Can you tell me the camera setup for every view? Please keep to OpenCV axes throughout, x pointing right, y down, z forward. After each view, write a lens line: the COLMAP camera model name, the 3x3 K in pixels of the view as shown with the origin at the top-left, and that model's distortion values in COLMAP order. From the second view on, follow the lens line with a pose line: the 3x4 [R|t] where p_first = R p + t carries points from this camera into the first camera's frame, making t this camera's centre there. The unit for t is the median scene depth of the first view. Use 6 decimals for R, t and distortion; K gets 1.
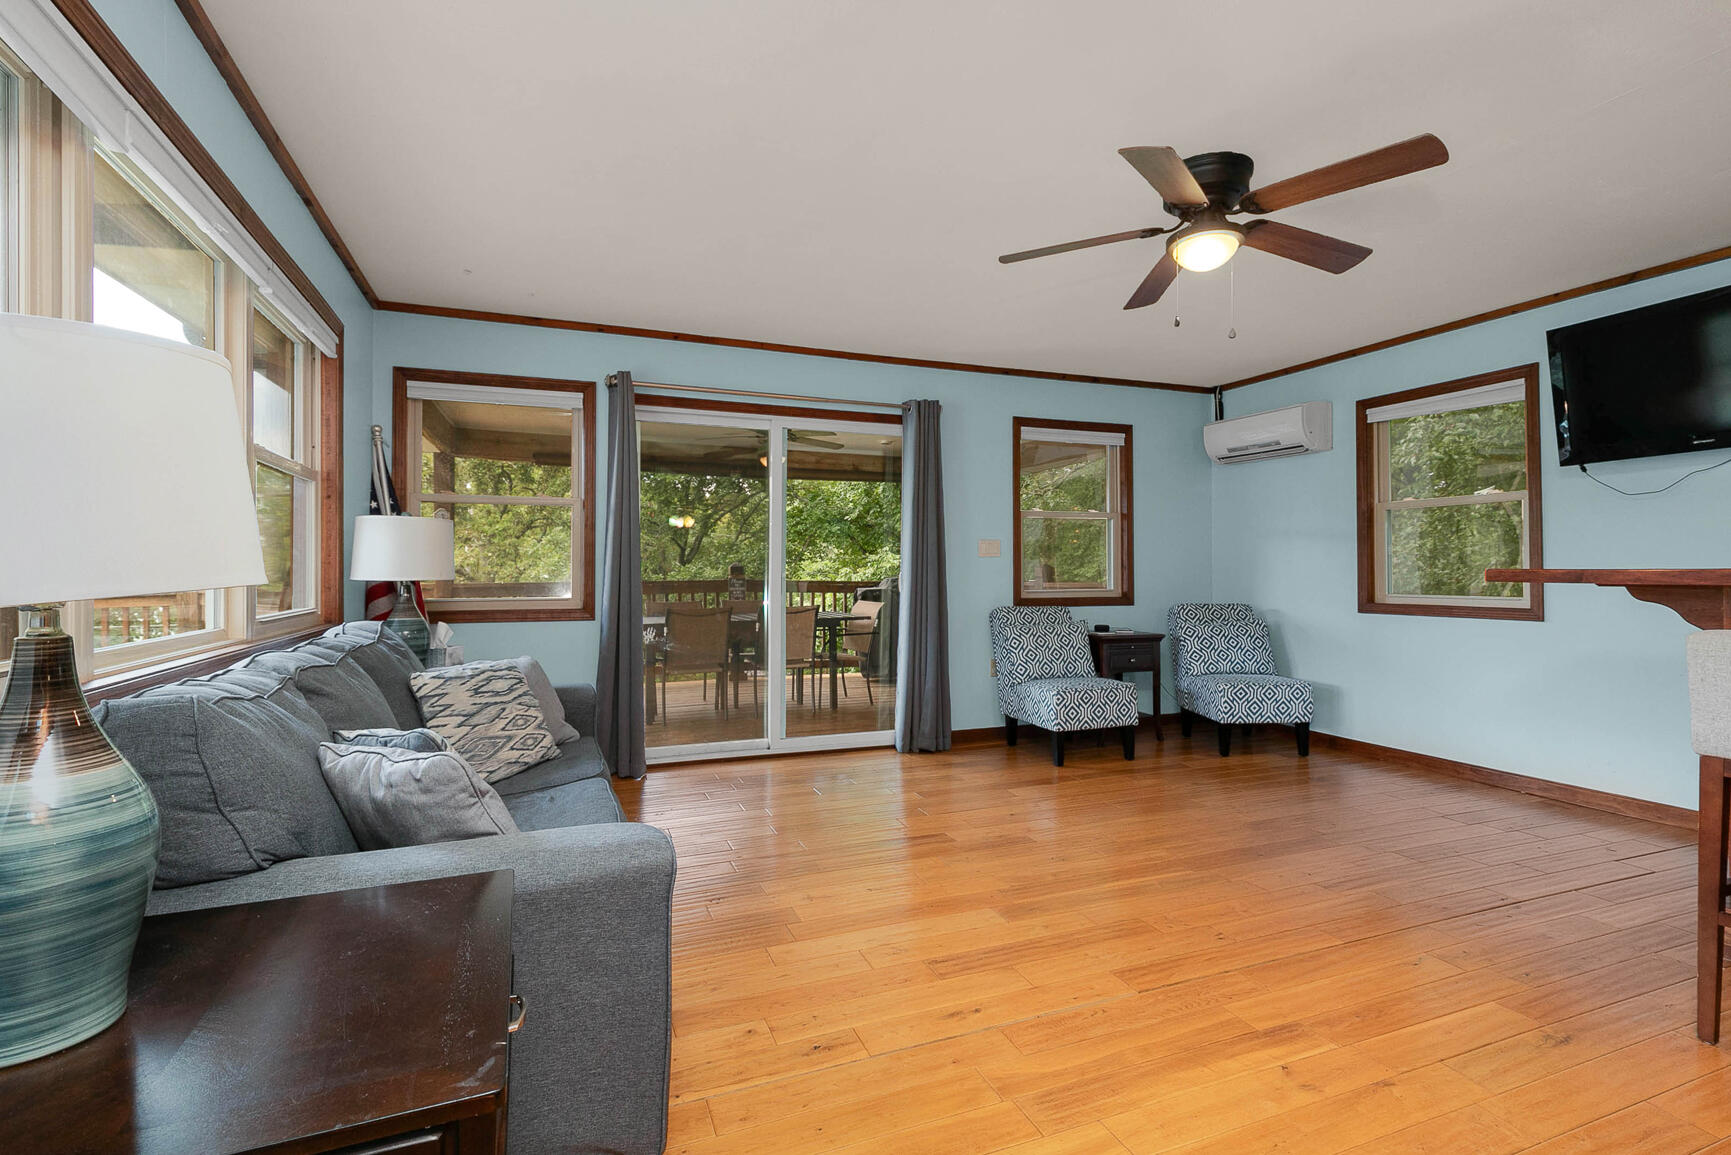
lens RADIAL K [[816.3, 0, 864.4], [0, 816.3, 561.7], [0, 0, 1]] dist [0.000802, -0.000212]
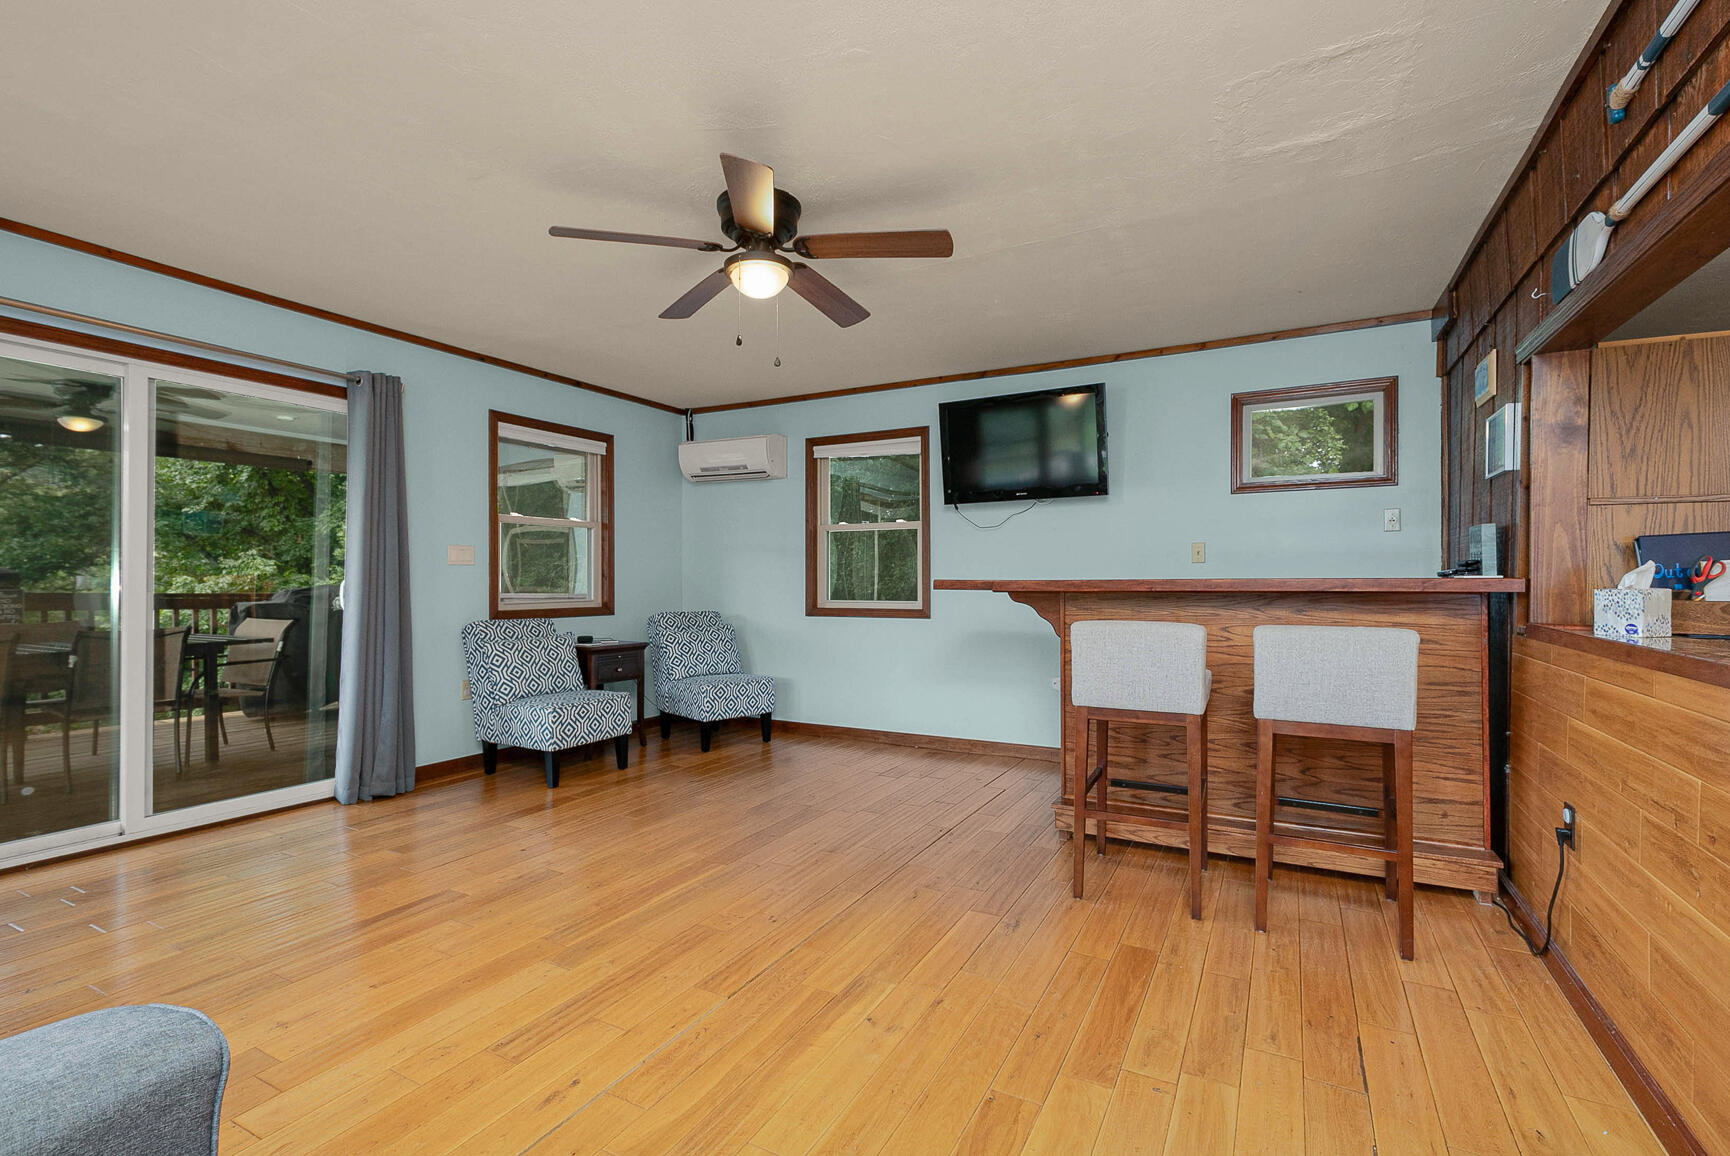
lens RADIAL K [[785.8, 0, 869.5], [0, 785.8, 582.2], [0, 0, 1]] dist [0.003138, -0.000676]
pose [[0.752394, 0.000421, 0.658714, -0.079150], [-0.008899, 0.999915, 0.009526, 0.000970], [-0.658654, -0.013029, 0.752333, 0.072091]]
